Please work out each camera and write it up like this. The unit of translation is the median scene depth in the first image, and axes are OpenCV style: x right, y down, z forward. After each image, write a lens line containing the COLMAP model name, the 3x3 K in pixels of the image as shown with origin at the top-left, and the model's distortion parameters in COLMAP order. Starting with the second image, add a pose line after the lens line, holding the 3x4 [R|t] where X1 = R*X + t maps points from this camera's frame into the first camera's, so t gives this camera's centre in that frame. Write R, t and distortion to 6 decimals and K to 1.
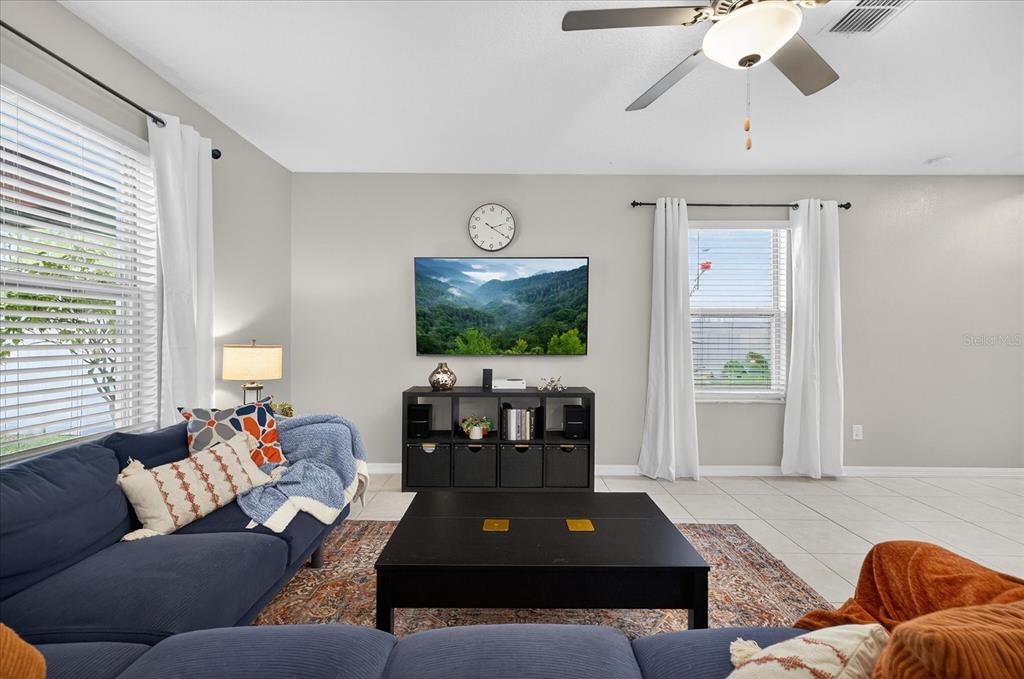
lens RADIAL K [[428.5, 0, 512.6], [0, 428.5, 340.1], [0, 0, 1]] dist [0.004780, -0.000624]
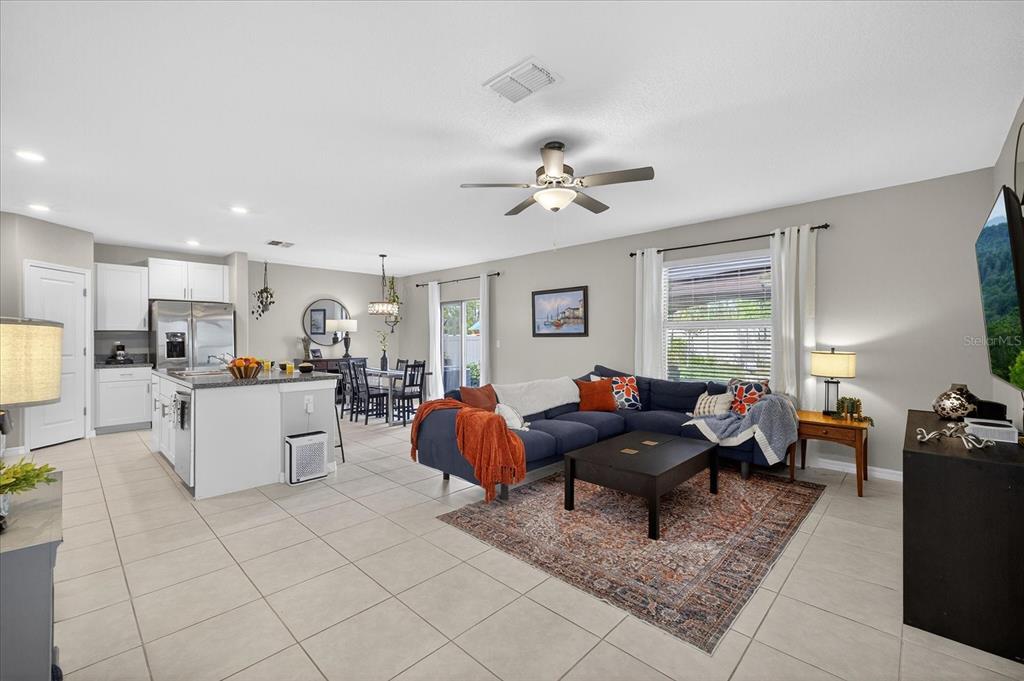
lens RADIAL K [[428.5, 0, 504.4], [0, 428.5, 340.5], [0, 0, 1]] dist [0.004780, -0.000624]
pose [[-0.698876, -0.001984, -0.715240, 1.184970], [-0.001335, 0.999998, -0.001469, -0.022747], [0.715242, -0.000072, -0.698877, 1.234996]]
